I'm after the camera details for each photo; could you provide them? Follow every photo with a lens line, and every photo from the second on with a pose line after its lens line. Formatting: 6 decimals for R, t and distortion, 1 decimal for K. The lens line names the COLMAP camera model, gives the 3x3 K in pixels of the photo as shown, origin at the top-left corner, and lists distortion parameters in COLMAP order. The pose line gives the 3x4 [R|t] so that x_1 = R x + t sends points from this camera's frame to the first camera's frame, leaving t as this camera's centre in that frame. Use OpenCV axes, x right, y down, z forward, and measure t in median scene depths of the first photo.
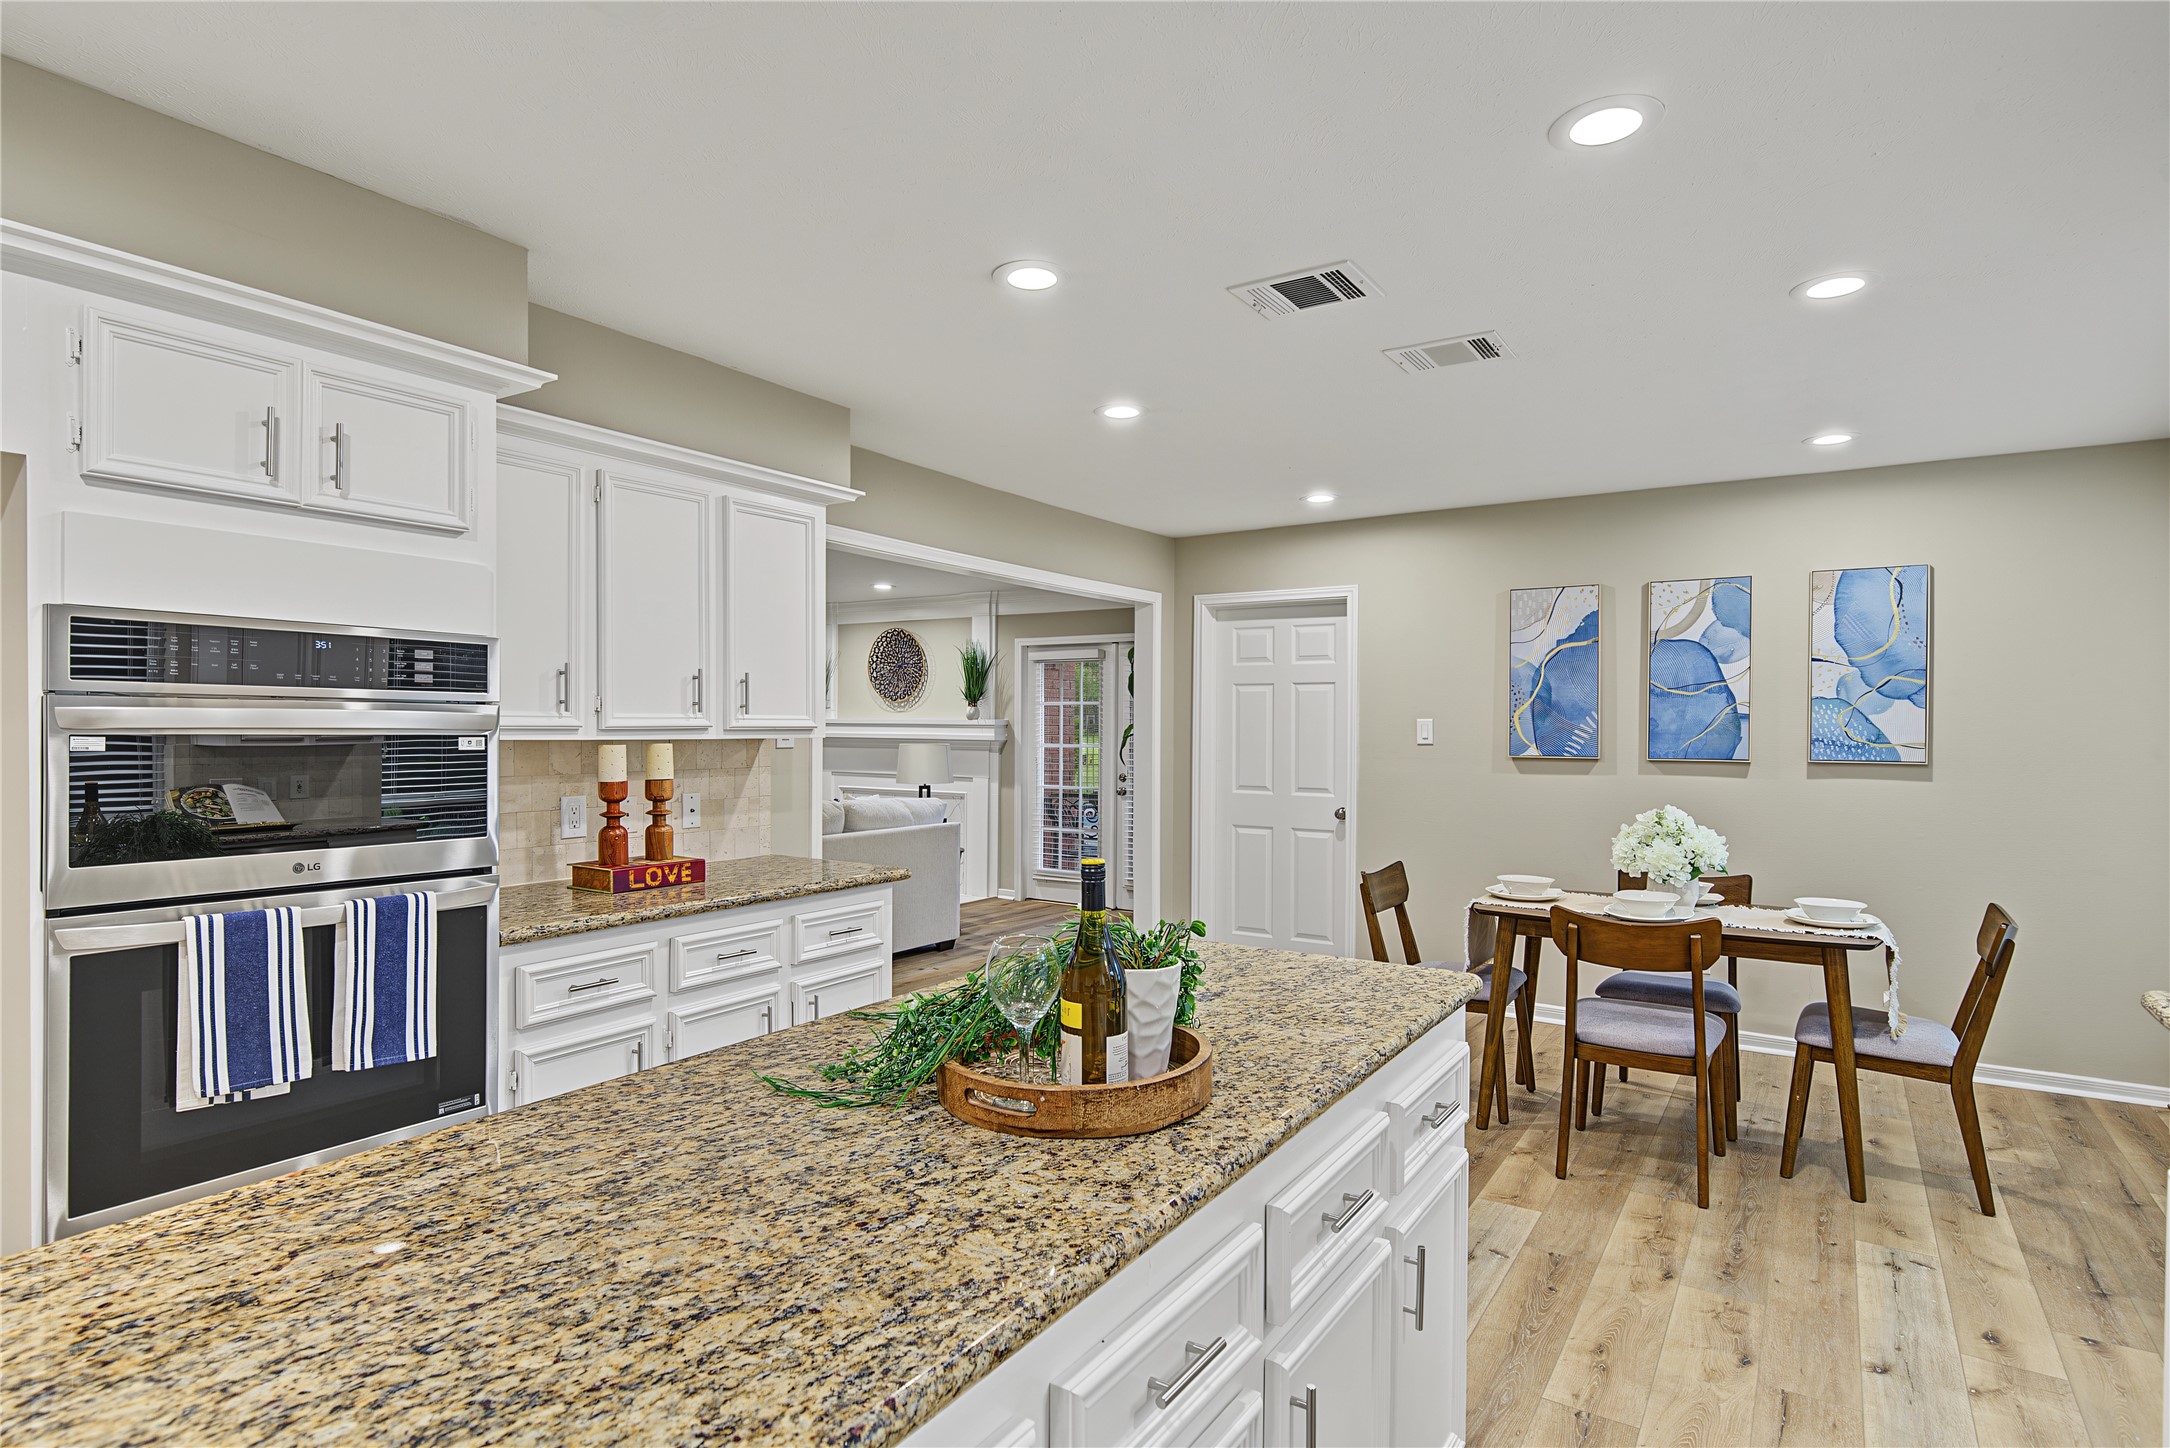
lens RADIAL K [[1123.2, 0, 1088.9], [0, 1123.2, 725.4], [0, 0, 1]] dist [0.000111, -0.000001]
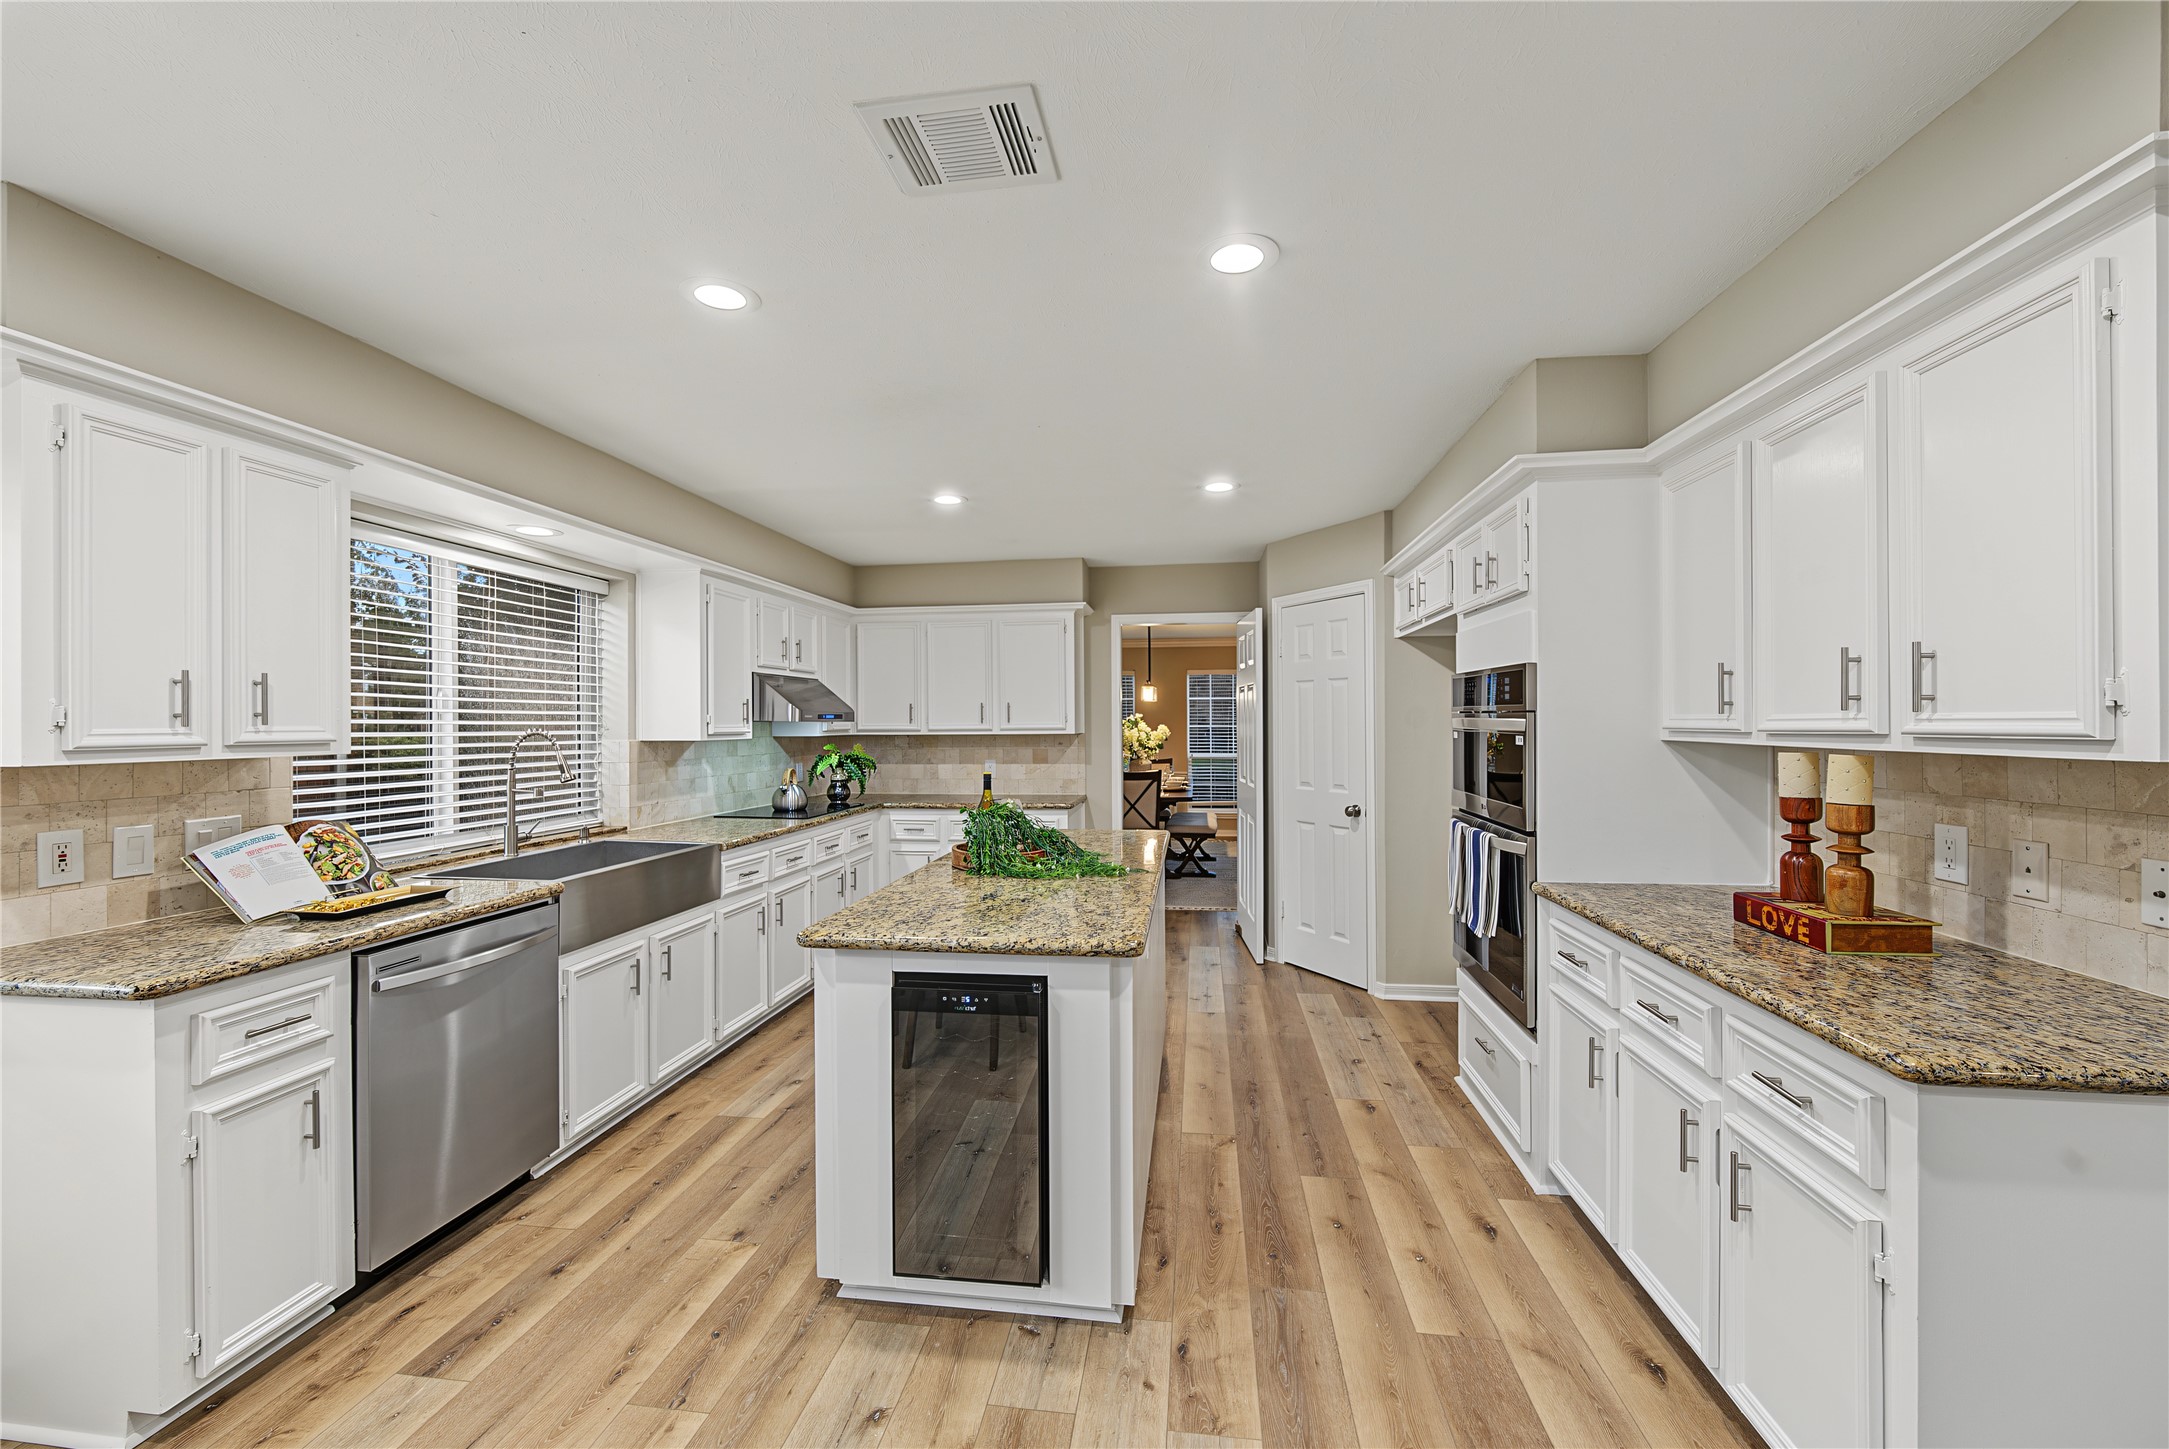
lens RADIAL K [[844.1, 0, 1094.6], [0, 844.1, 723.2], [0, 0, 1]] dist [0.000151, 0.000012]
pose [[-0.896114, -0.000283, -0.443825, 0.312586], [-0.000013, 1.000000, -0.000610, -0.004133], [0.443825, -0.000541, -0.896113, 1.334083]]
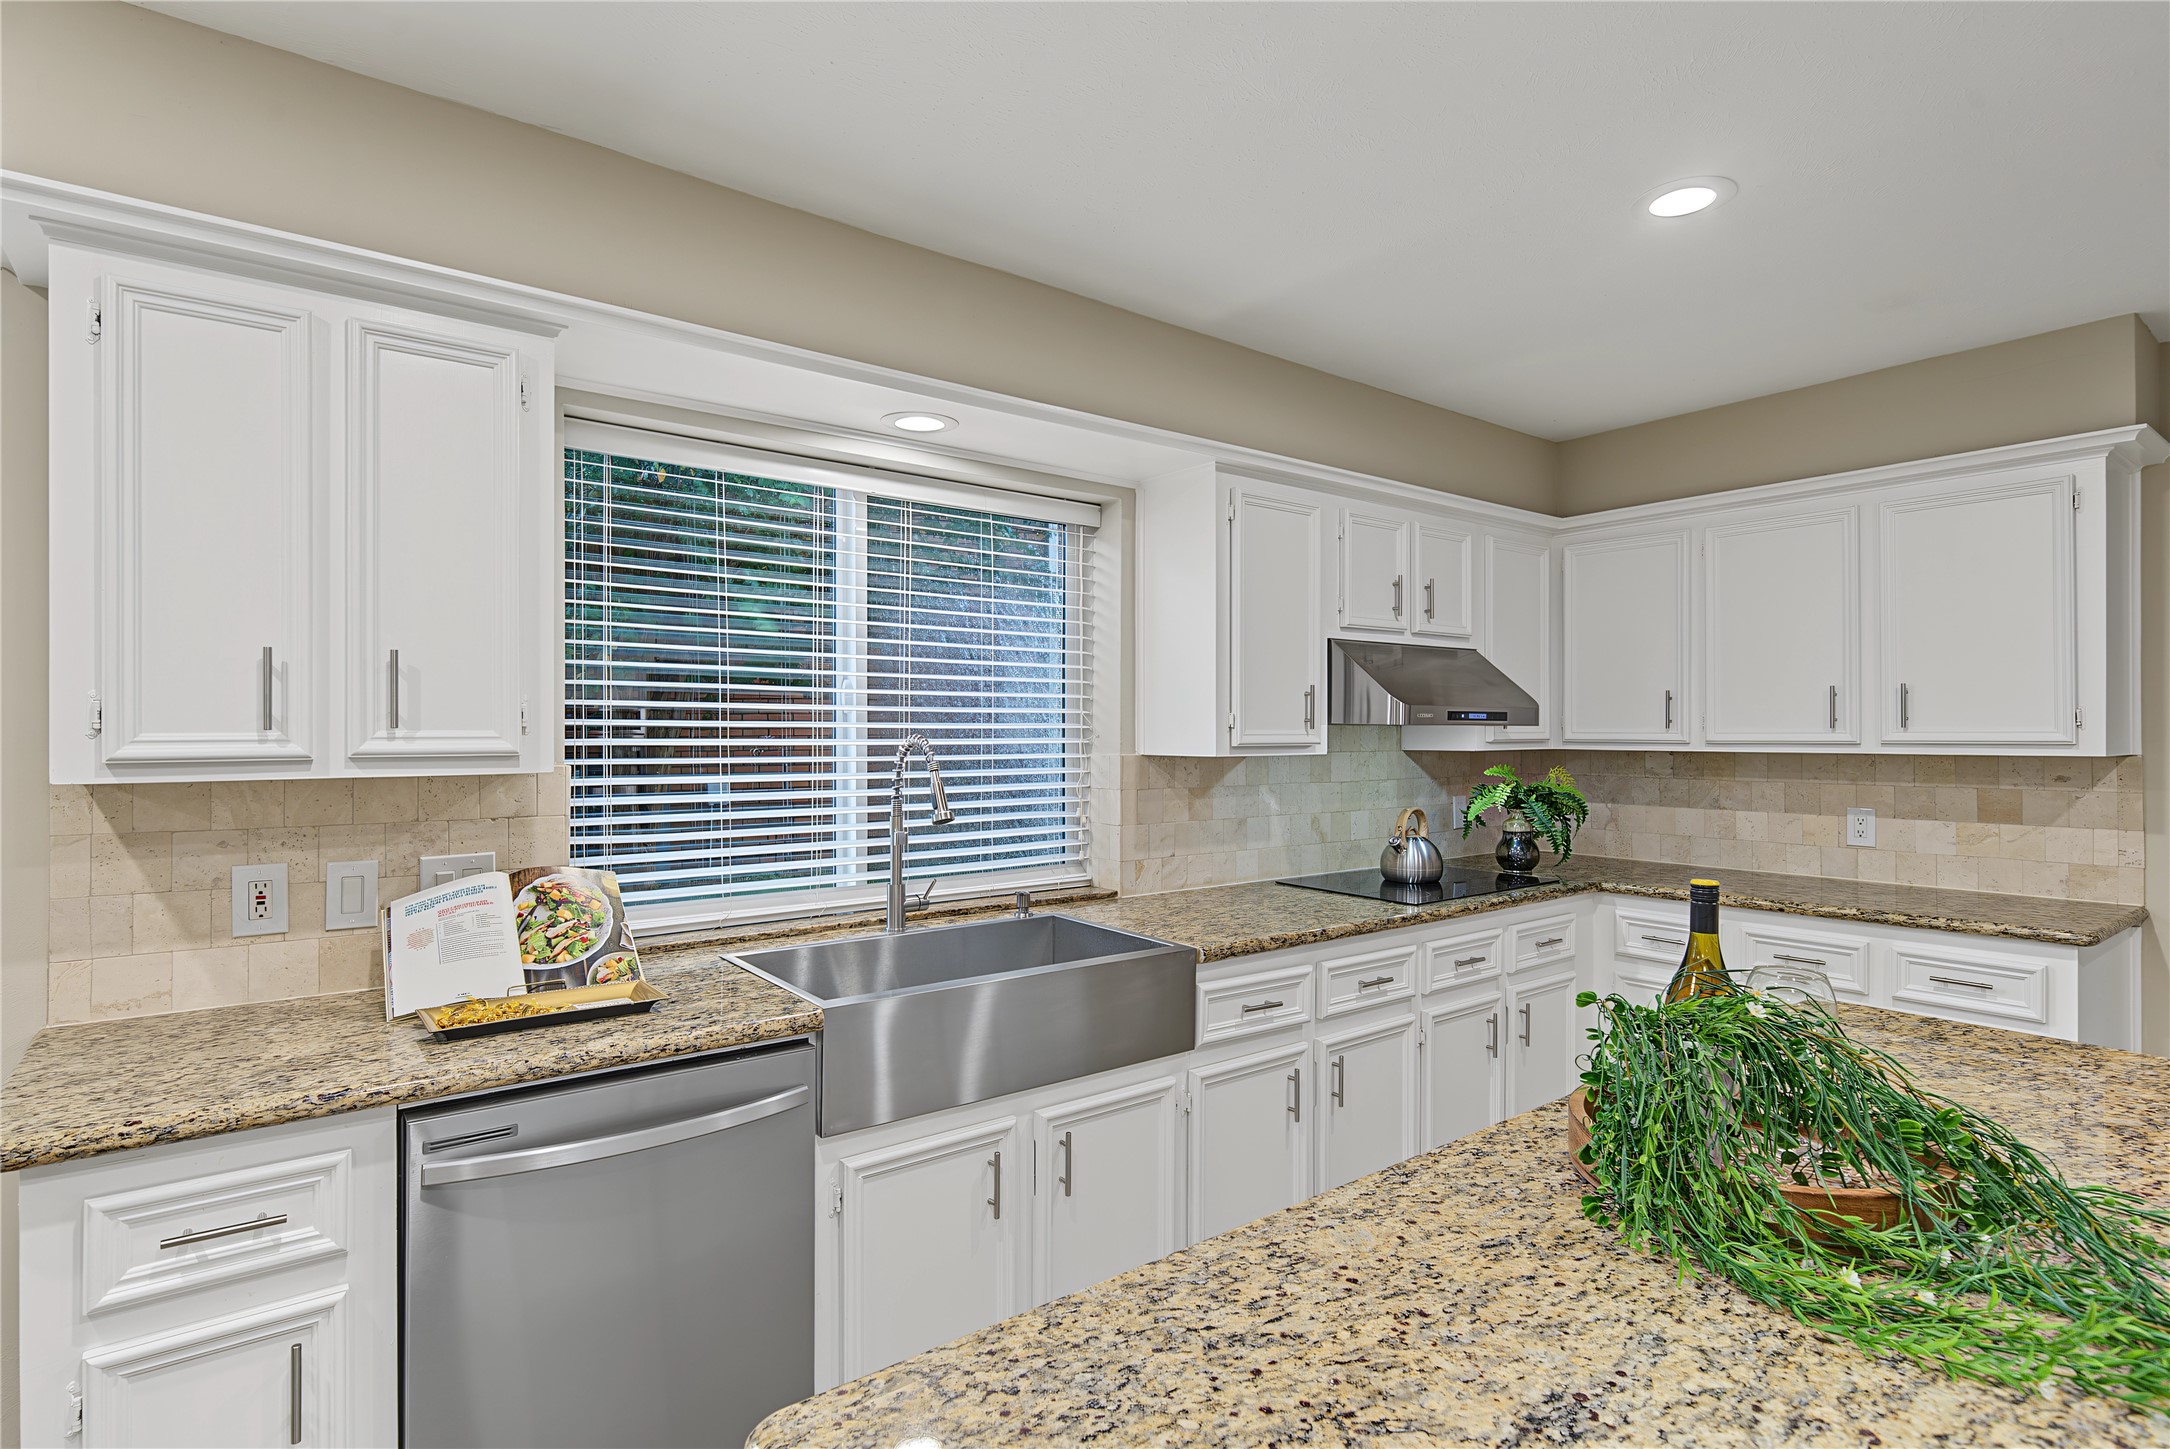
lens RADIAL K [[1077.3, 0, 1092.2], [0, 1077.3, 728.7], [0, 0, 1]] dist [0.001153, -0.000270]
pose [[-0.945465, -0.004299, 0.325695, 0.087224], [-0.003800, 0.999990, 0.002169, -0.005213], [-0.325702, 0.000813, -0.945472, 0.887982]]
